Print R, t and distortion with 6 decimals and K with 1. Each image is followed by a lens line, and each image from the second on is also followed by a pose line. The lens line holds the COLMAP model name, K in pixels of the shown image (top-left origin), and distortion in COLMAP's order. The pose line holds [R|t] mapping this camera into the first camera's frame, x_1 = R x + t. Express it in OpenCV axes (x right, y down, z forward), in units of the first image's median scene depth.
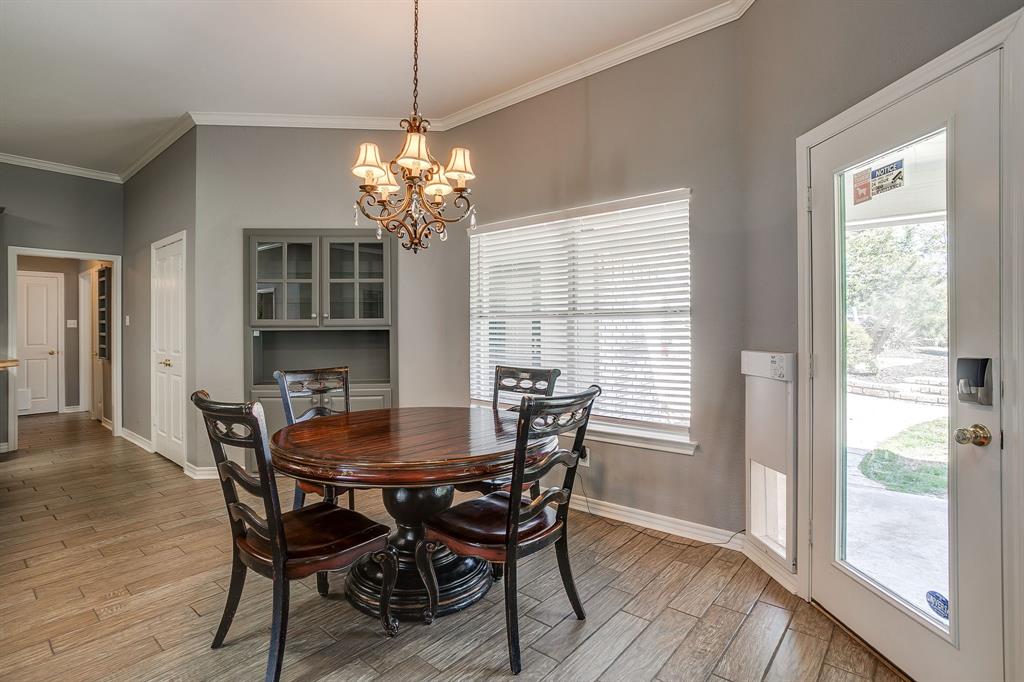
lens RADIAL K [[500.4, 0, 510.8], [0, 500.4, 331.6], [0, 0, 1]] dist [-0.050813, 0.025816]
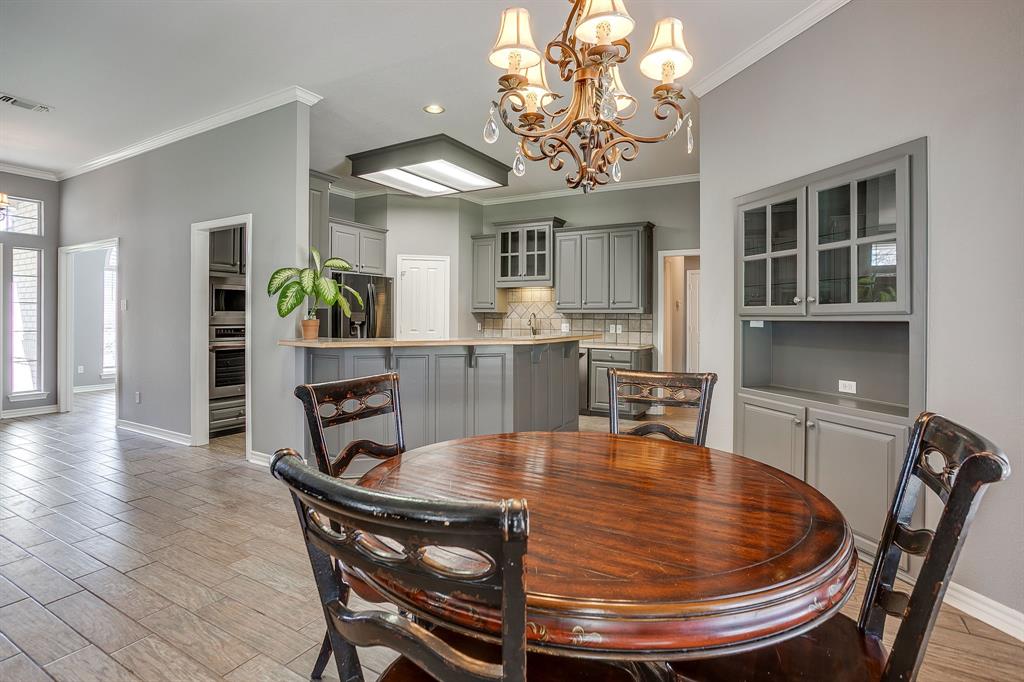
lens RADIAL K [[500.4, 0, 516.8], [0, 500.4, 324.1], [0, 0, 1]] dist [-0.050813, 0.025816]
pose [[0.189431, 0.019740, -0.981696, 0.214770], [-0.013392, 0.999757, 0.017519, -0.005694], [0.981803, 0.009828, 0.189649, 0.475943]]
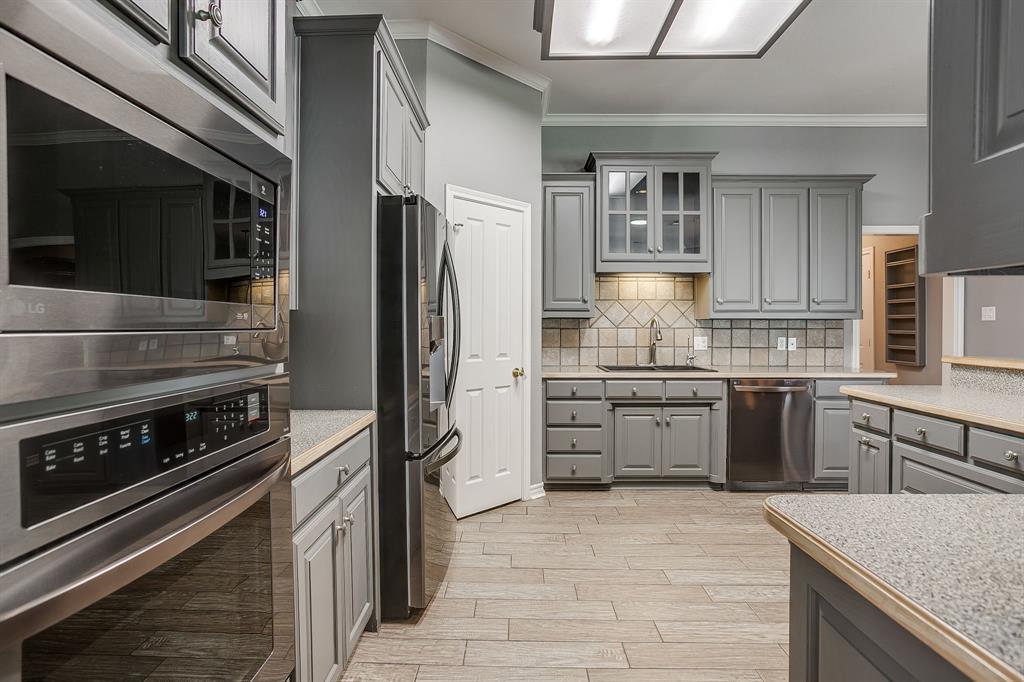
lens RADIAL K [[500.4, 0, 506.3], [0, 500.4, 330.2], [0, 0, 1]] dist [-0.050813, 0.025816]
pose [[0.627676, 0.010361, -0.778406, -0.900434], [-0.009217, 0.999940, 0.005878, 0.004592], [0.778420, 0.003485, 0.627734, 0.003701]]
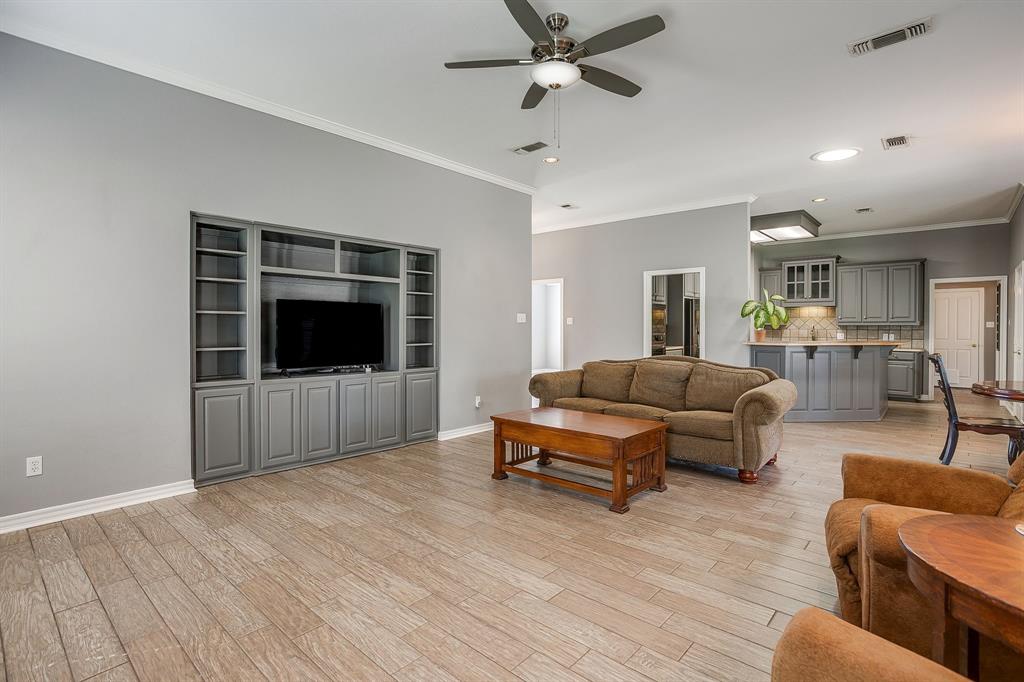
lens RADIAL K [[500.4, 0, 515.4], [0, 500.4, 333.7], [0, 0, 1]] dist [-0.050813, 0.025816]
pose [[-0.033664, 0.013360, -0.999344, 0.872237], [-0.009983, 0.999856, 0.013703, 0.005995], [0.999383, 0.010438, -0.033525, -0.460040]]
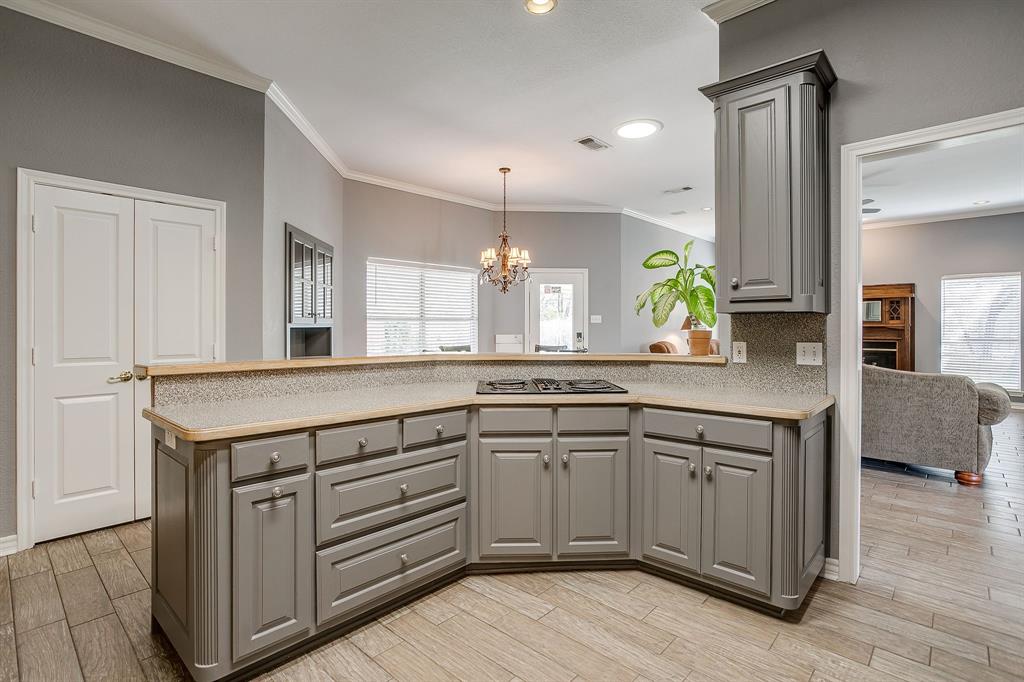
lens RADIAL K [[500.4, 0, 513.2], [0, 500.4, 325.0], [0, 0, 1]] dist [-0.050813, 0.025816]
pose [[0.046239, 0.007156, 0.998905, -1.488831], [0.006914, 0.999948, -0.007484, 0.003744], [-0.998906, 0.007253, 0.046187, 0.502797]]
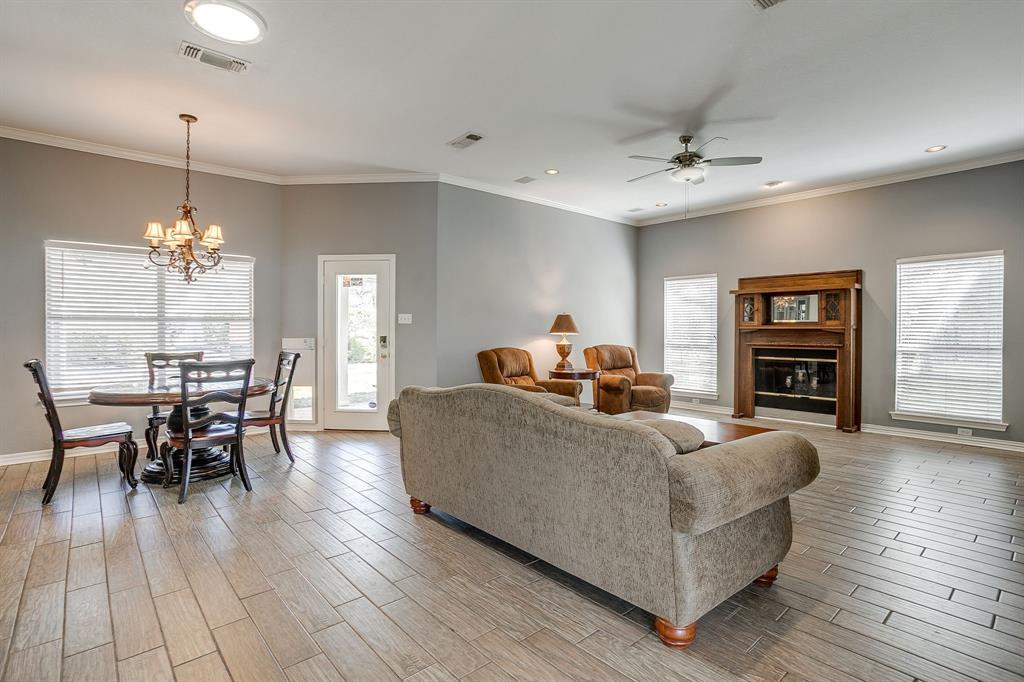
lens RADIAL K [[500.4, 0, 515.7], [0, 500.4, 331.7], [0, 0, 1]] dist [-0.050813, 0.025816]
pose [[0.145635, -0.002858, 0.989334, -1.018370], [0.004932, 0.999985, 0.002163, 0.006020], [-0.989326, 0.004564, 0.145647, -0.225948]]
